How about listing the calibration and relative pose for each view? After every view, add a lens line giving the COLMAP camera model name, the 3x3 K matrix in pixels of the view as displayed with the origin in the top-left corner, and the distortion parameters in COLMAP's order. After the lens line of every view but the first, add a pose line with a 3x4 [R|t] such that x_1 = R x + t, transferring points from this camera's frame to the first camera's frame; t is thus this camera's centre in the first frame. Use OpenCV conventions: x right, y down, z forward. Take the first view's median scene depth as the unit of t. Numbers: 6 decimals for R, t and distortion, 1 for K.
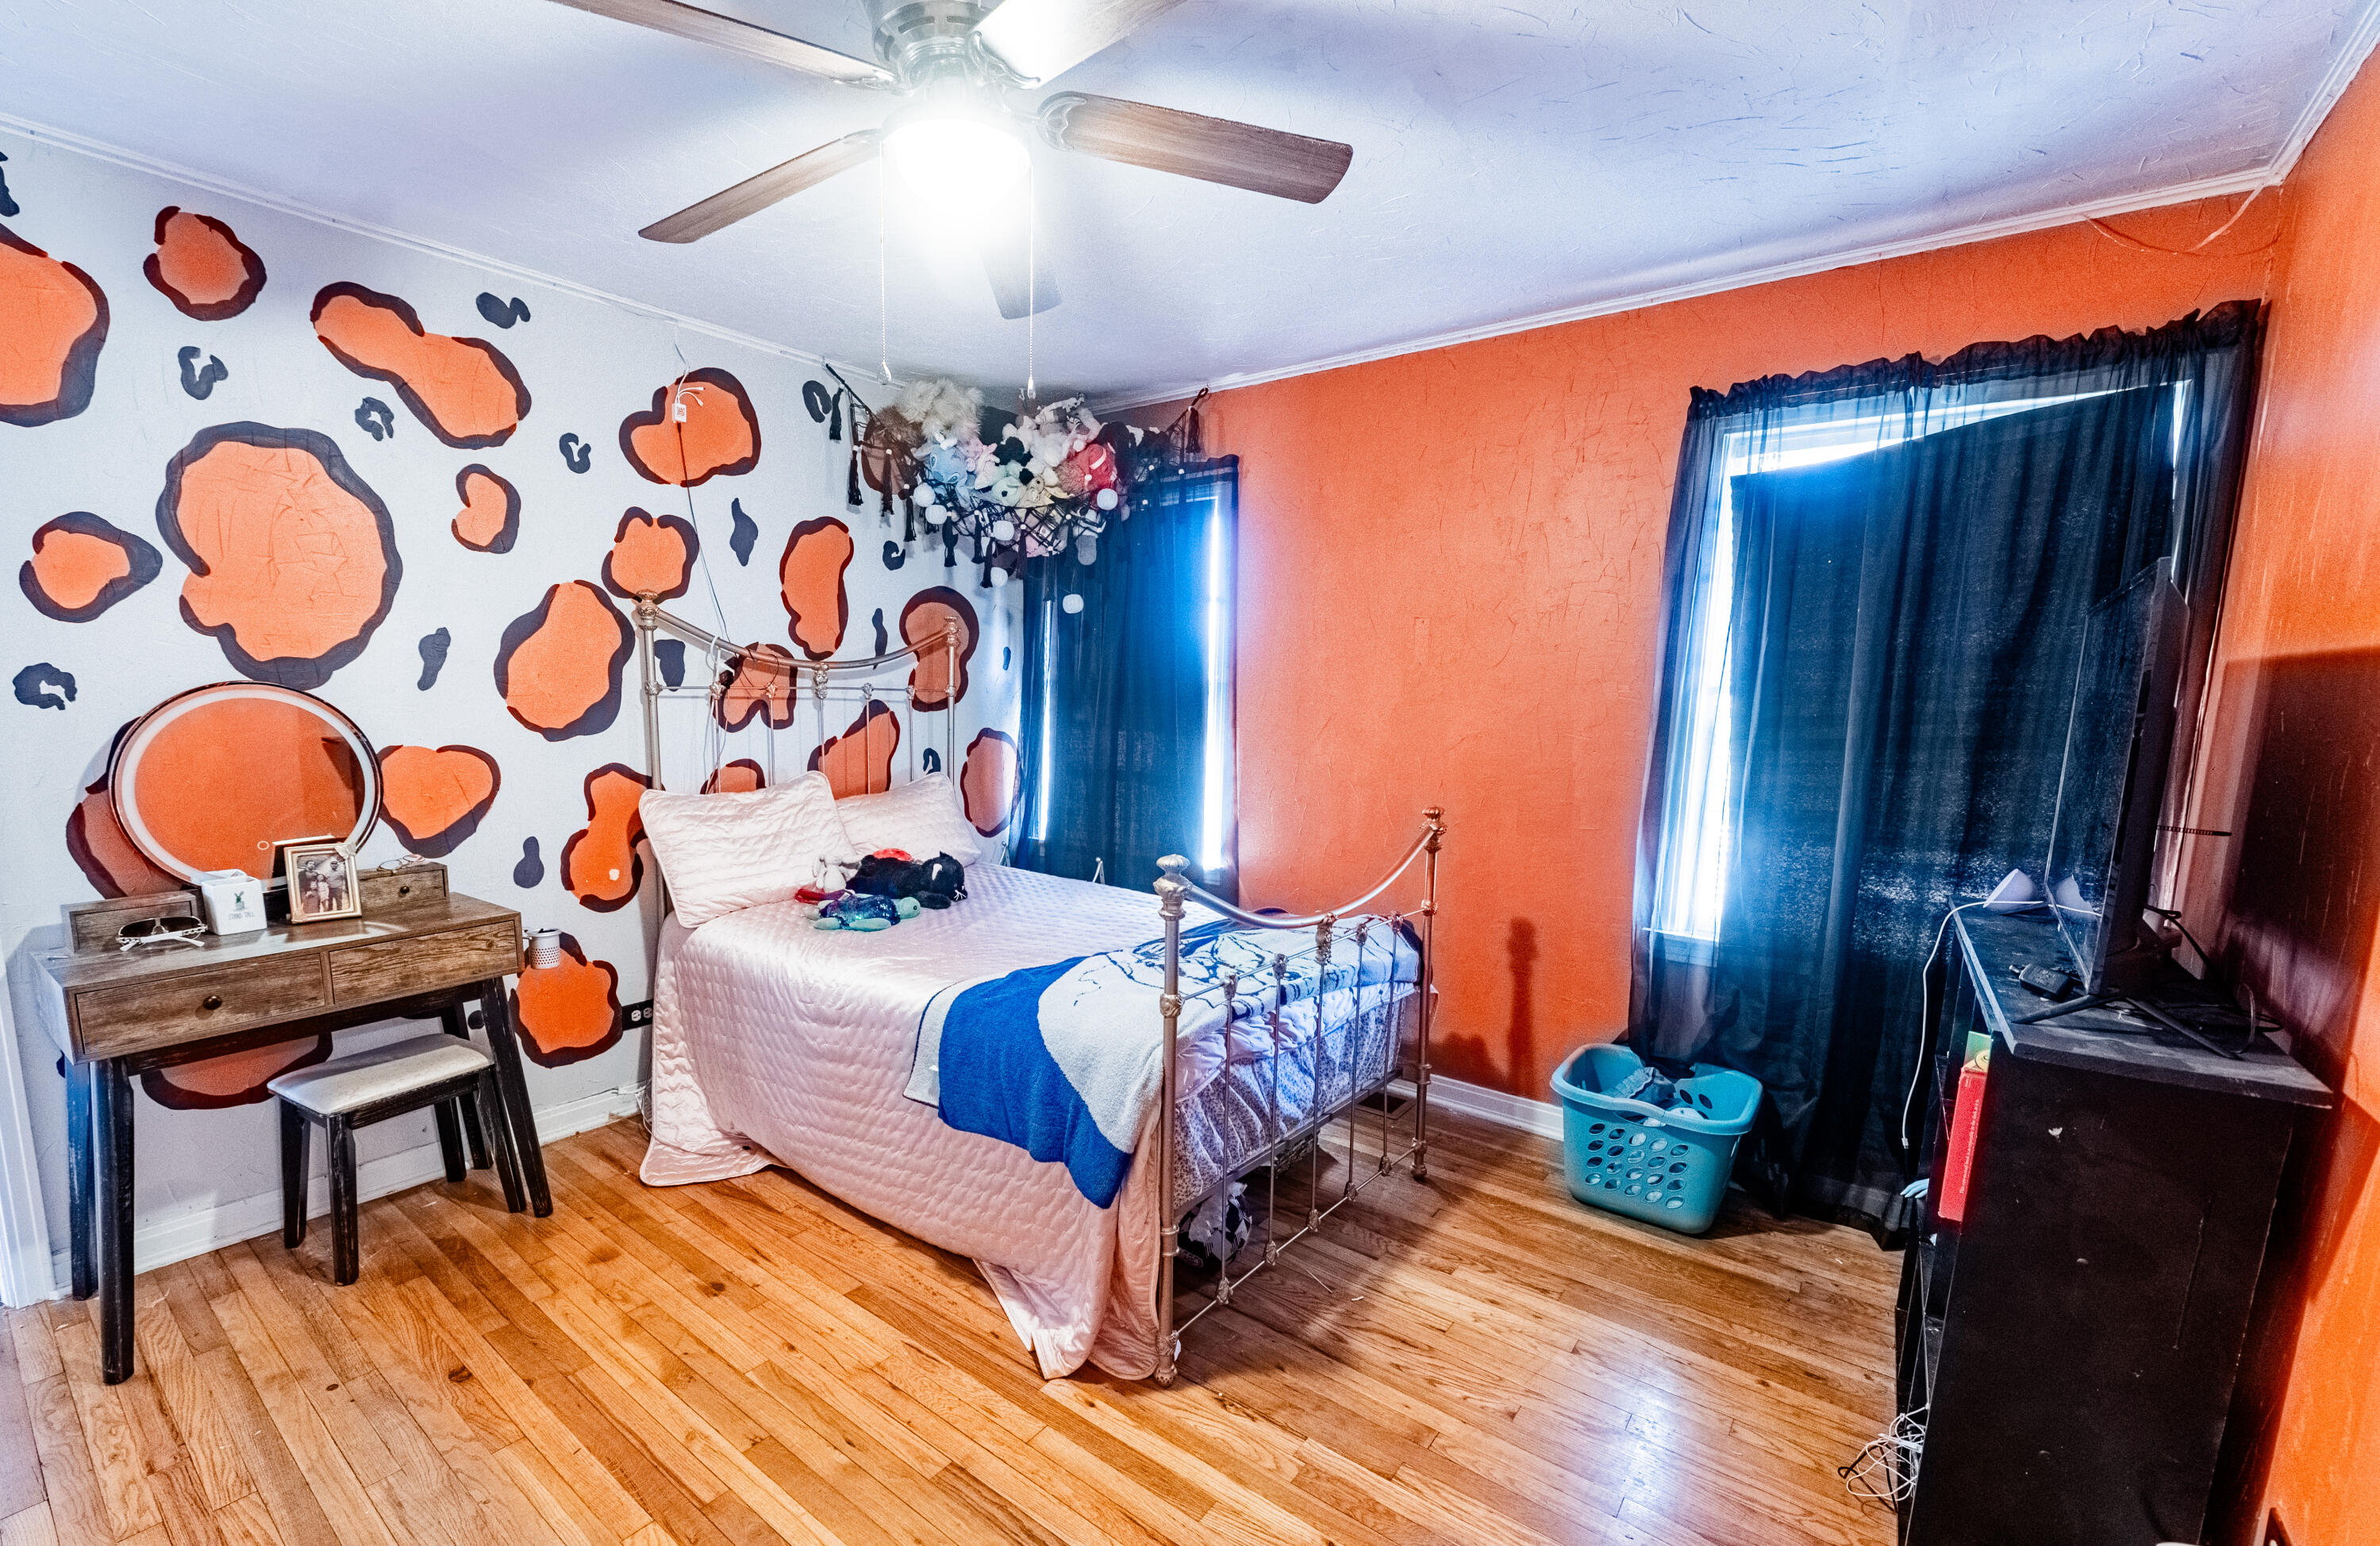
lens RADIAL K [[987.4, 0, 1022.8], [0, 987.4, 827.6], [0, 0, 1]] dist [-0.002274, -0.000535]
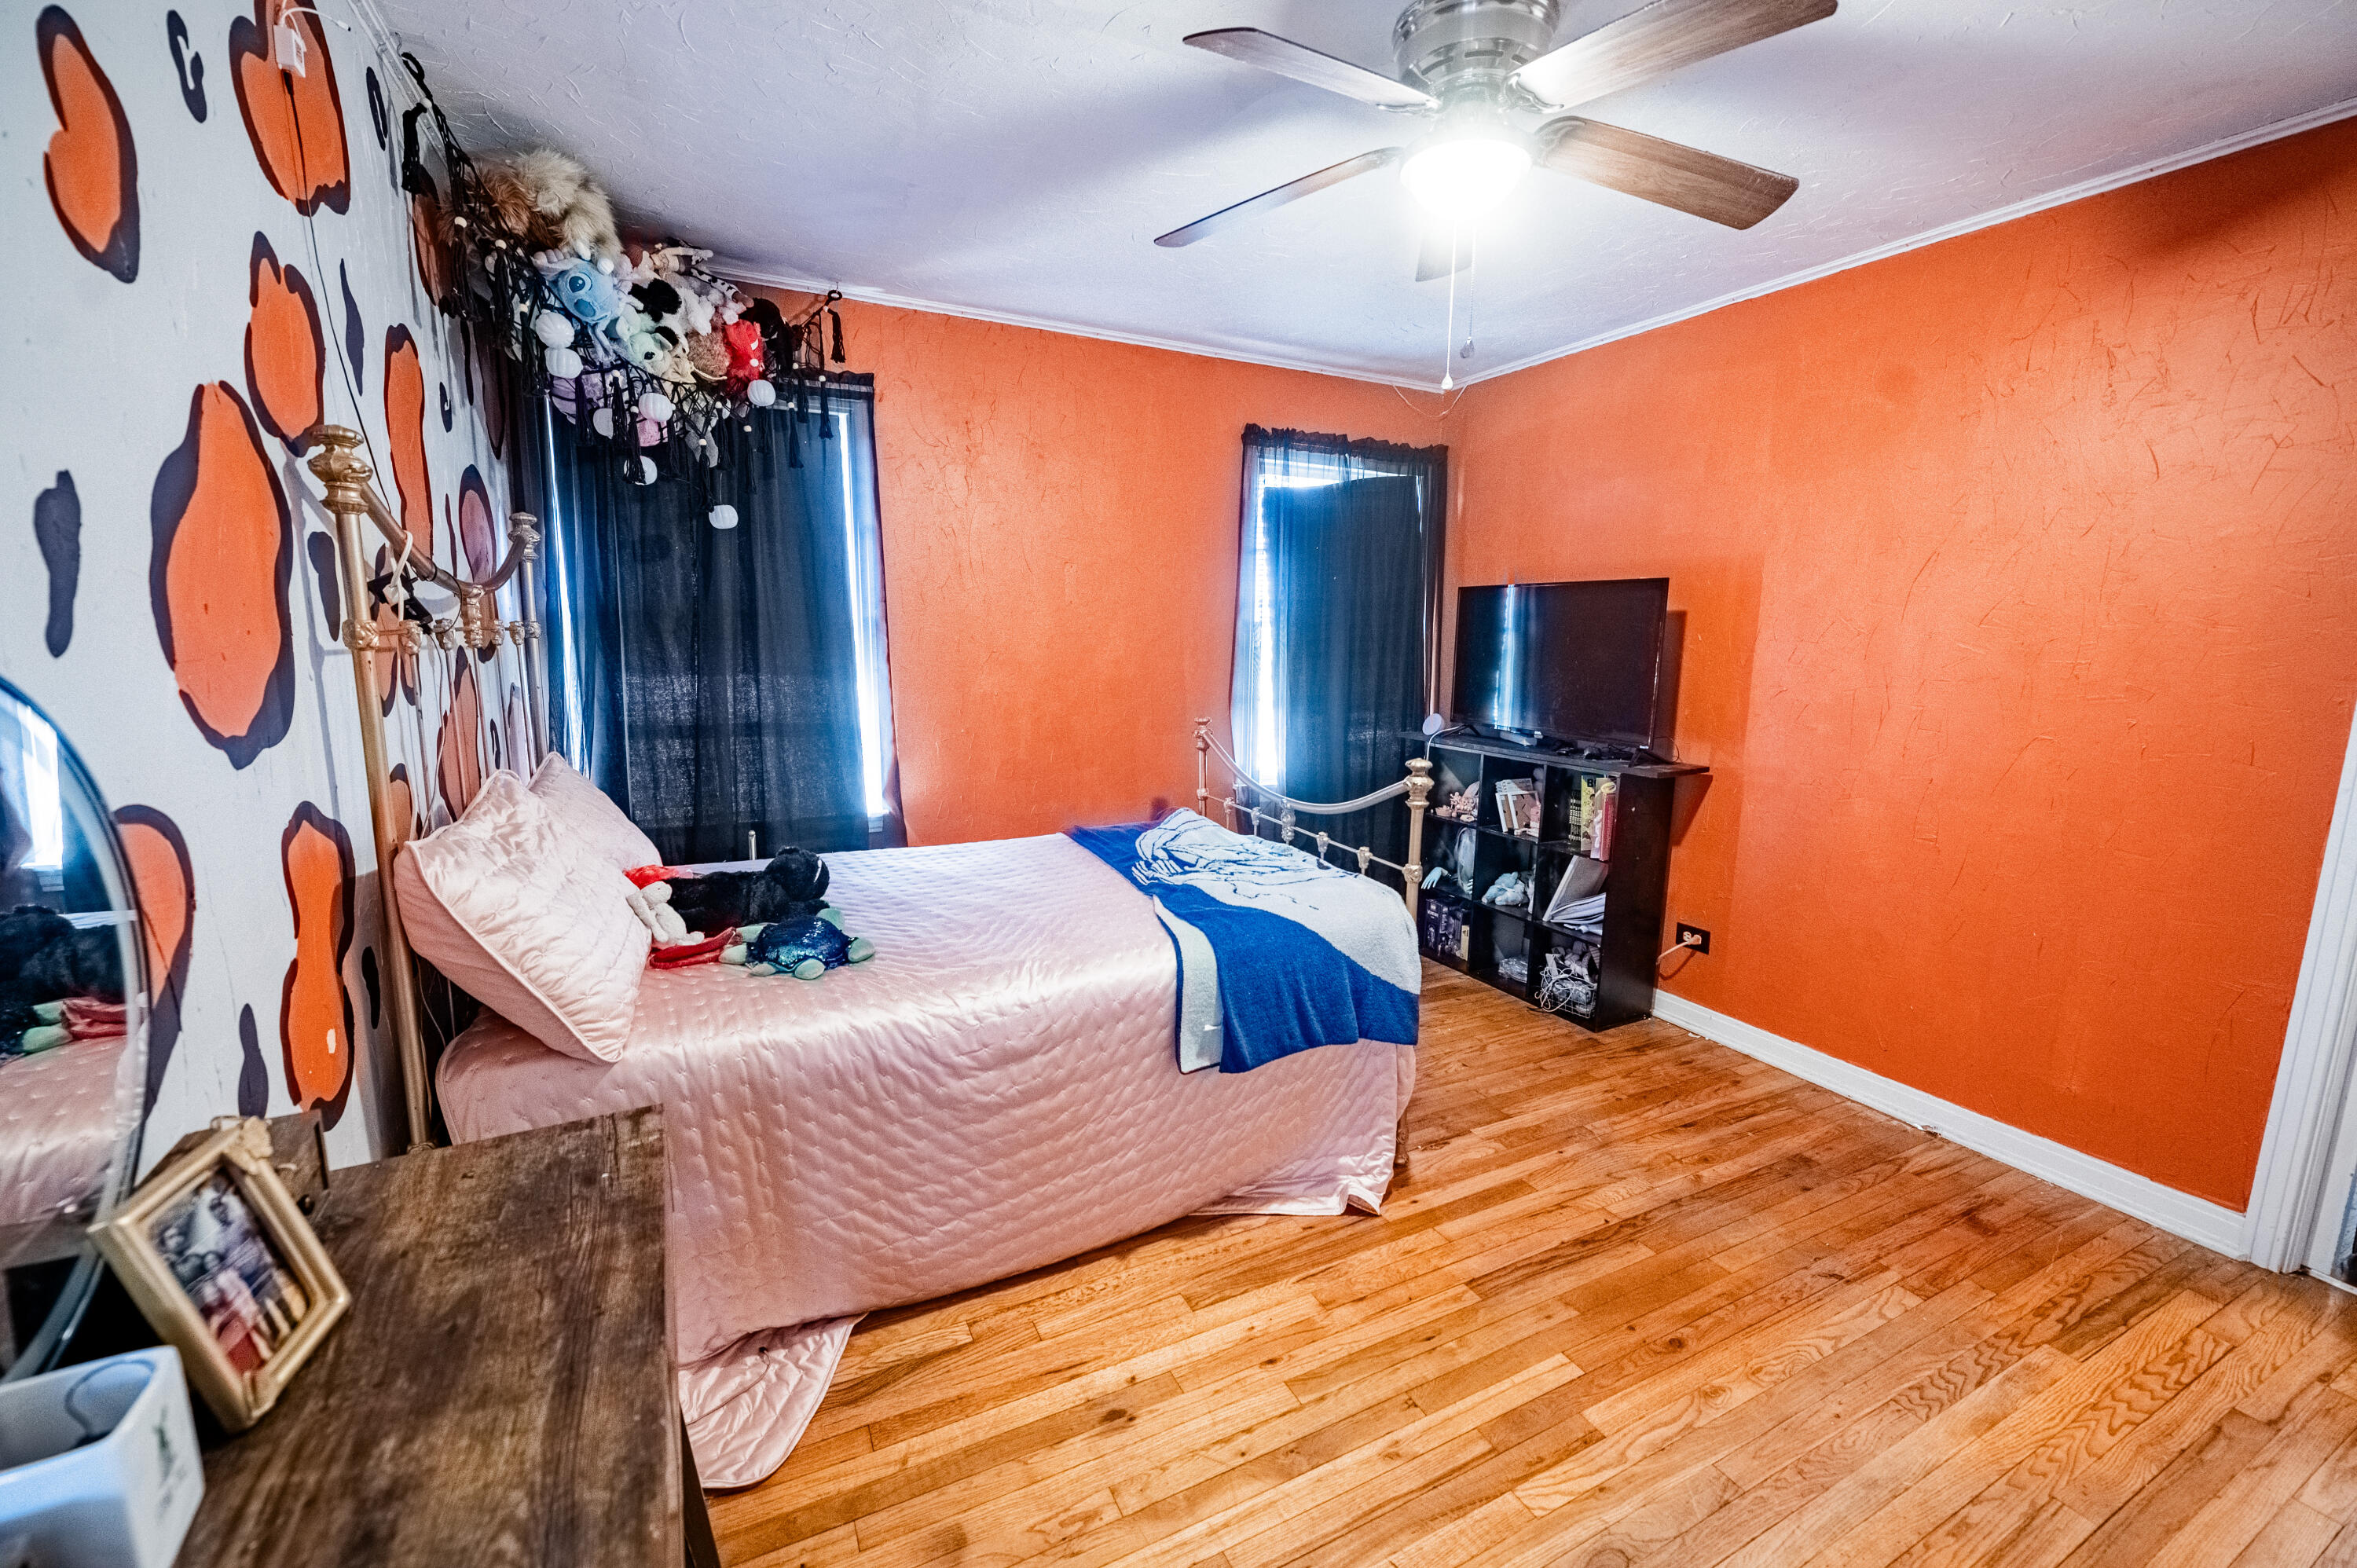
lens RADIAL K [[973.1, 0, 1176.7], [0, 973.1, 778.5], [0, 0, 1]] dist [-0.004910, -0.000190]
pose [[0.383370, -0.152919, 0.910848, -0.766322], [0.125357, 0.985687, 0.112722, -0.087682], [-0.915048, 0.070967, 0.397052, 0.524450]]
